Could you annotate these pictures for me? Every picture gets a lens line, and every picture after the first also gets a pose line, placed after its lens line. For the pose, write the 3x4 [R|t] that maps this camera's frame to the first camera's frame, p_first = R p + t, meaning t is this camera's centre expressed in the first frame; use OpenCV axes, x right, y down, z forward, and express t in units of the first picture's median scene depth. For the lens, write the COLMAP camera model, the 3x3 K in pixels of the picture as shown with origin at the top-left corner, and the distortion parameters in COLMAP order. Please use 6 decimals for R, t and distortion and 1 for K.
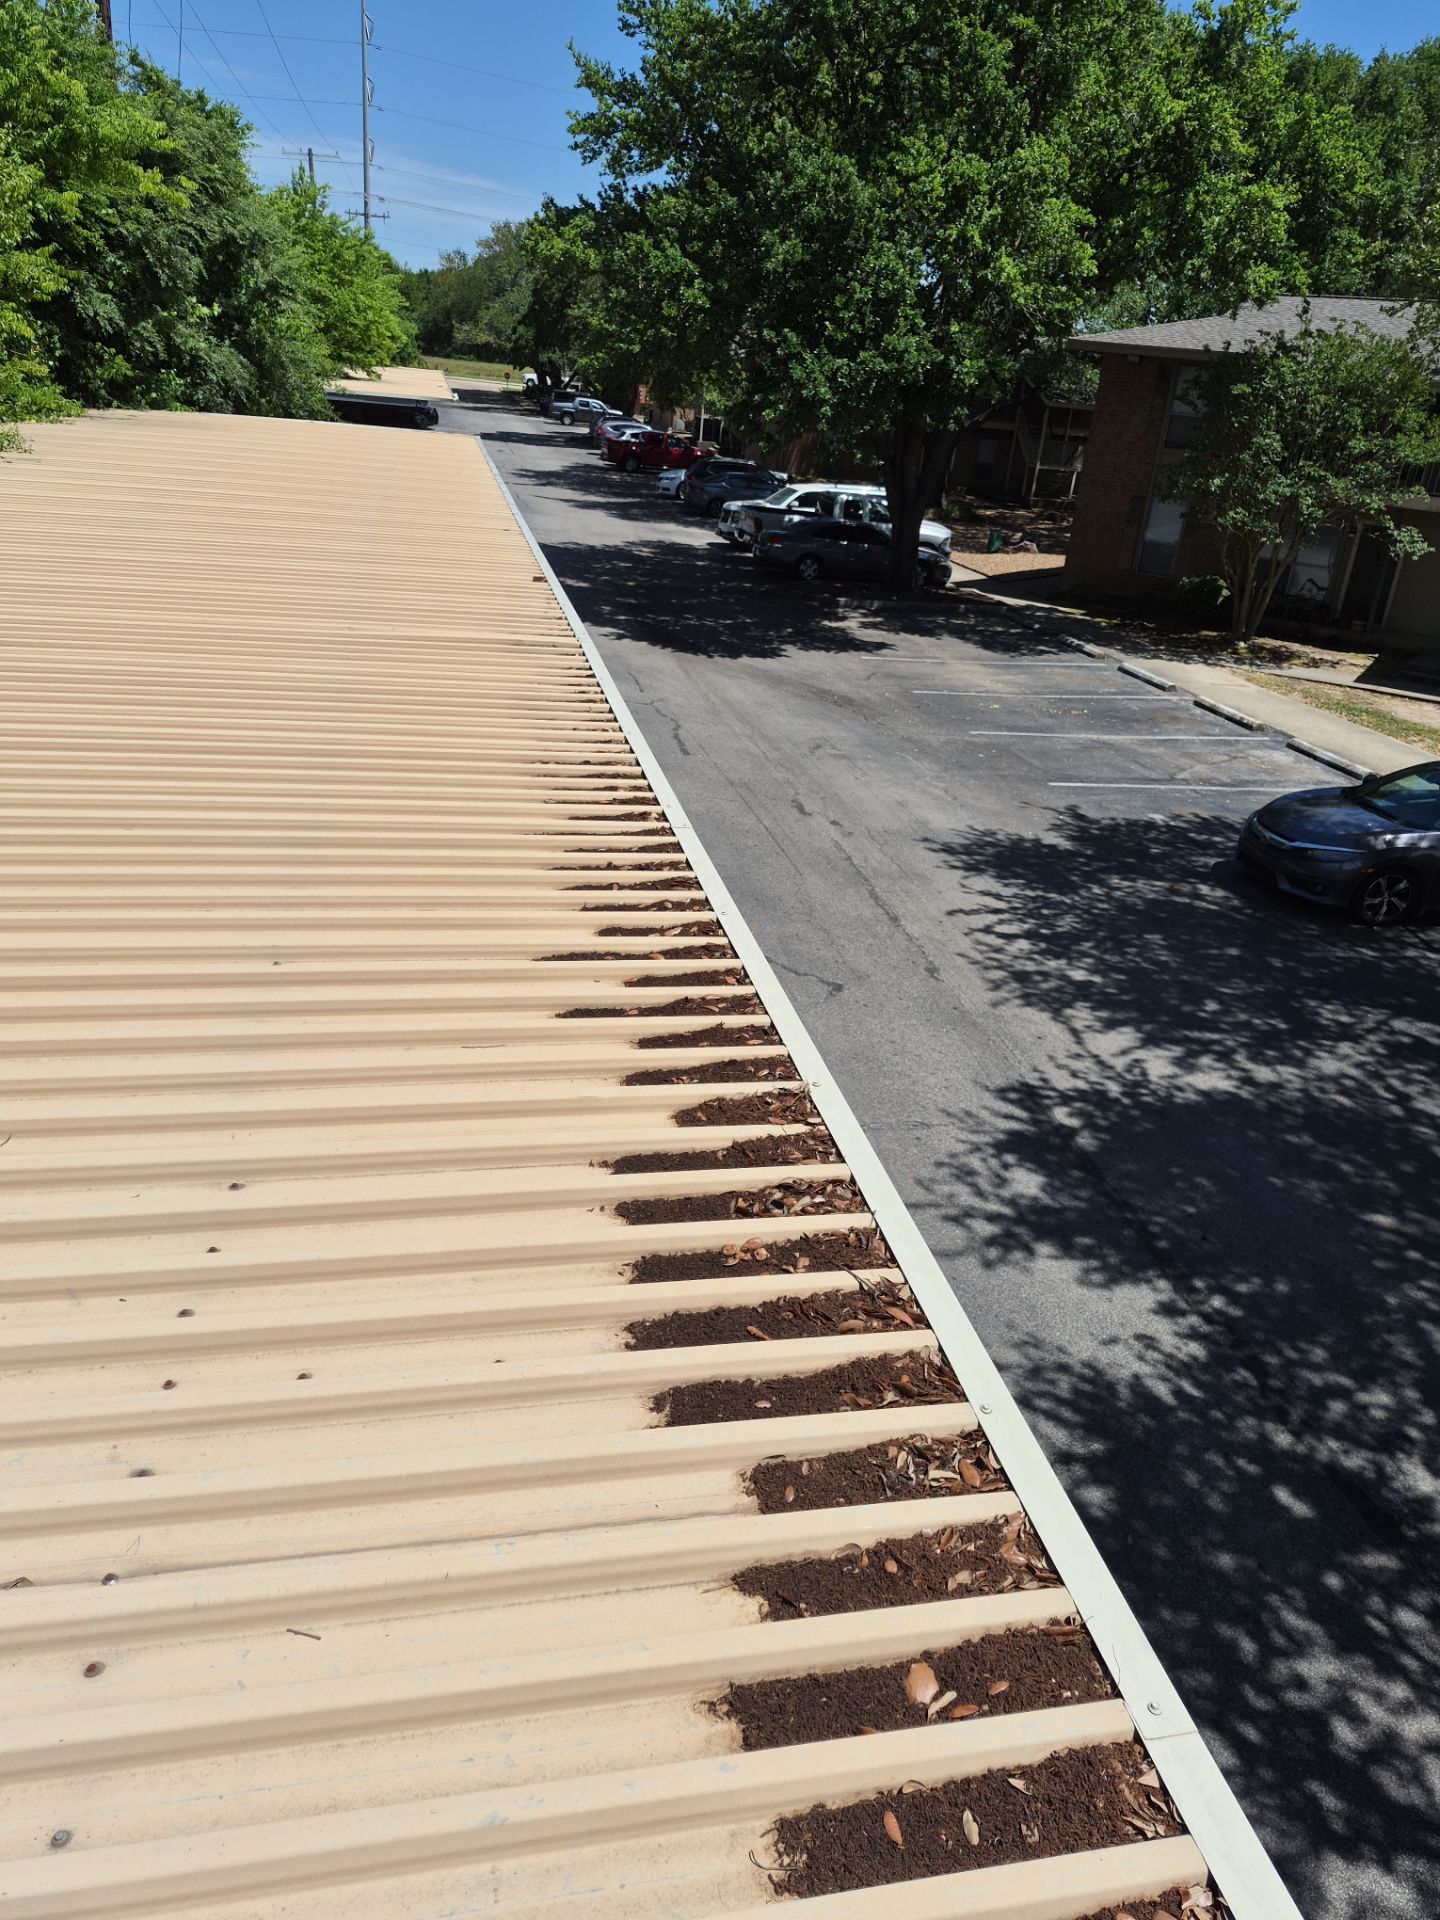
lens RADIAL K [[1384.6, 0, 728.4], [0, 1384.6, 910.3], [0, 0, 1]] dist [0.087841, -0.115970]
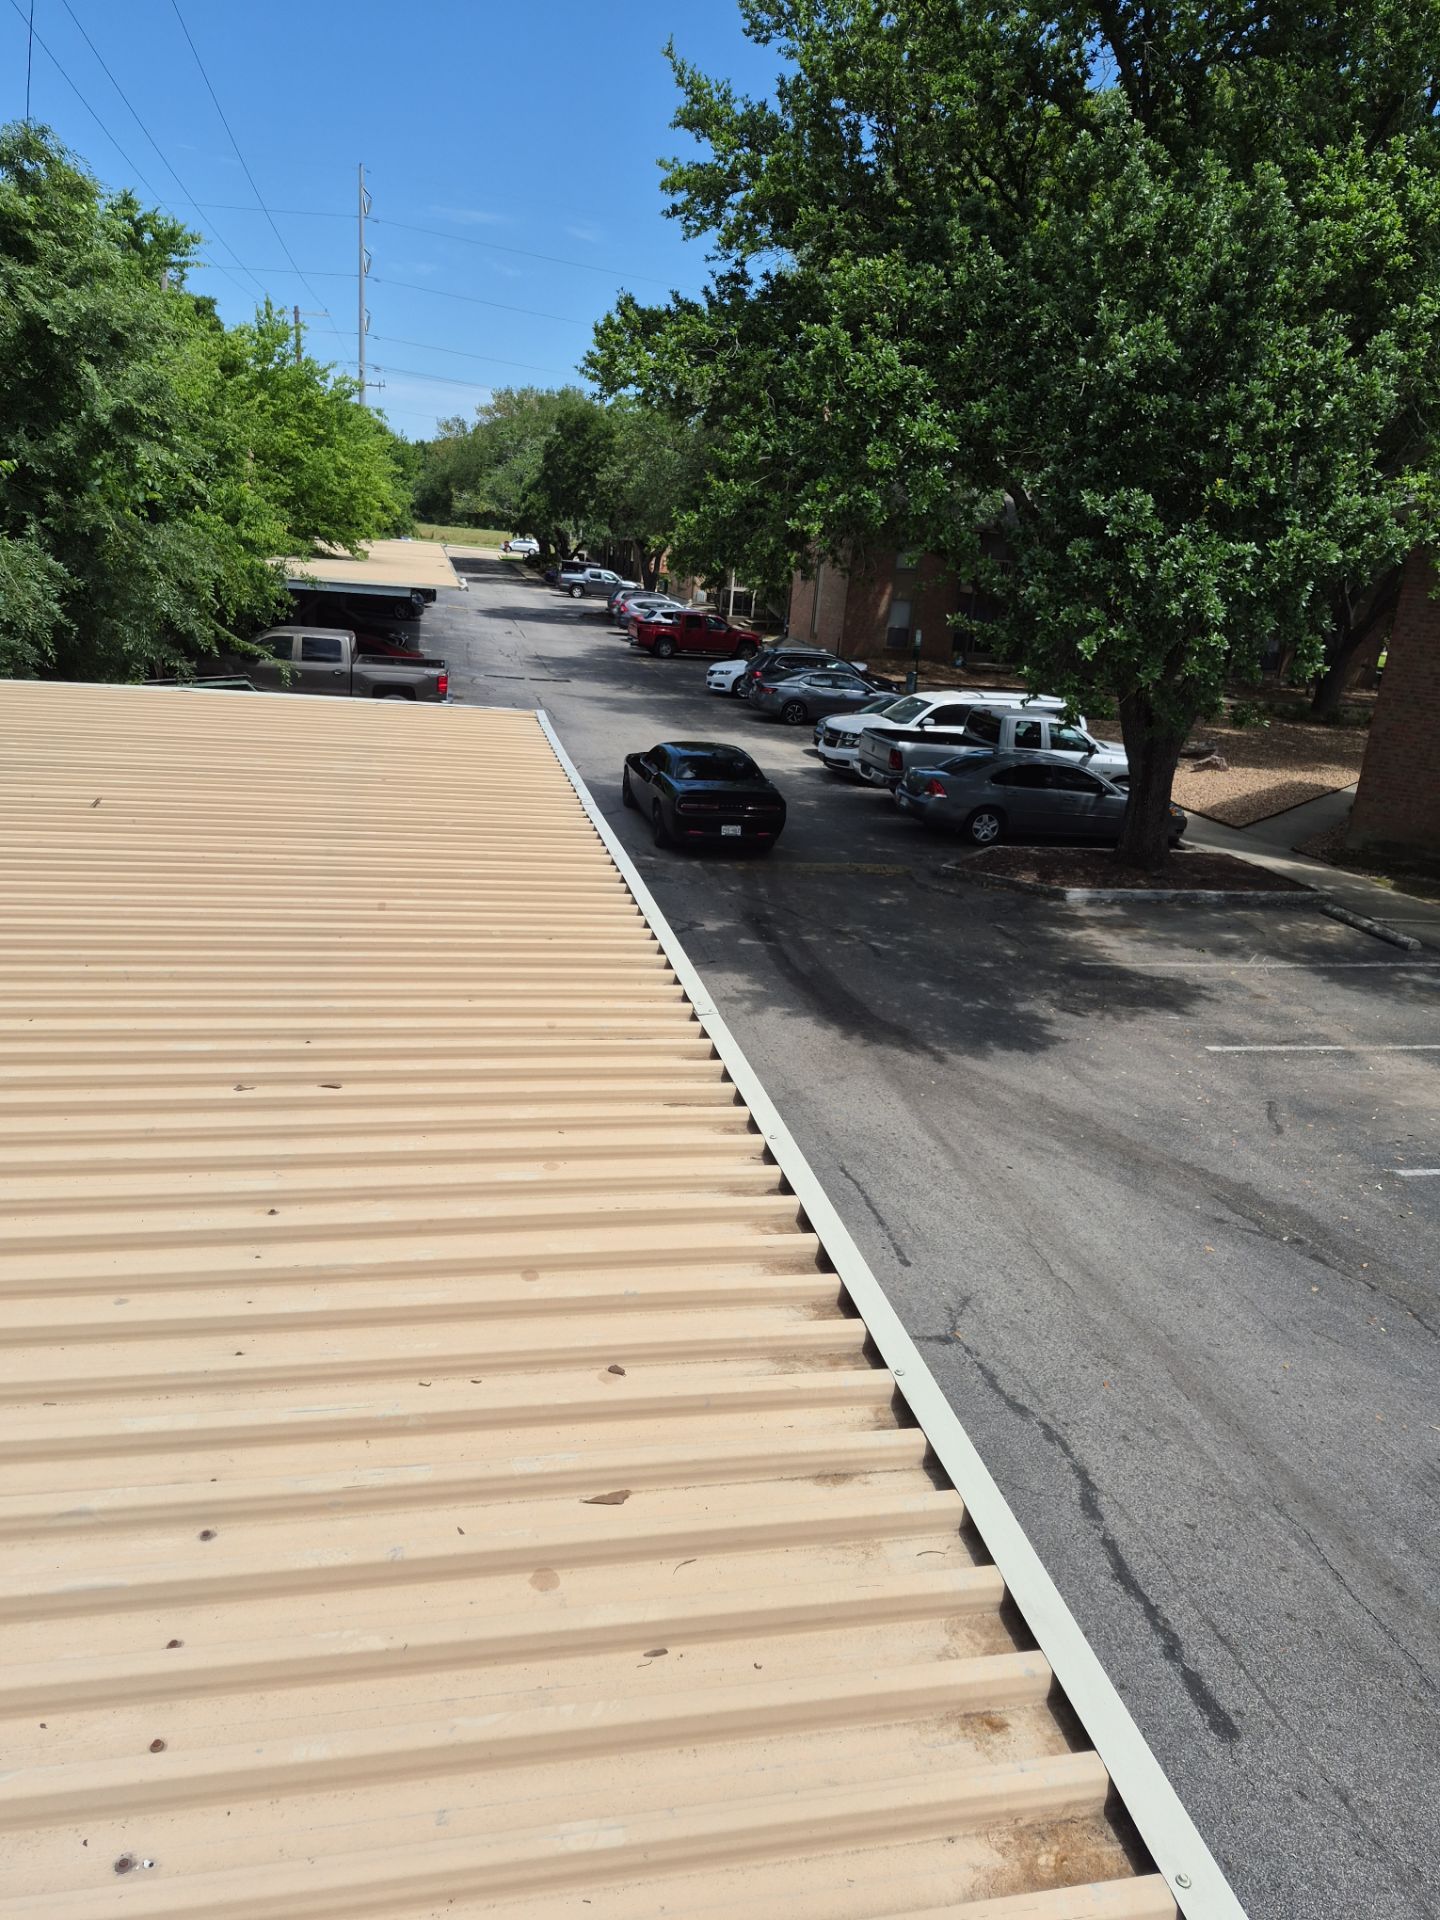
lens RADIAL K [[1371.4, 0, 720.5], [0, 1371.4, 912.6], [0, 0, 1]] dist [0.099974, -0.173720]
pose [[0.999922, -0.011659, 0.004497, -0.051091], [0.012050, 0.994947, -0.099671, -0.094096], [-0.003312, 0.099717, 0.995010, 0.227704]]
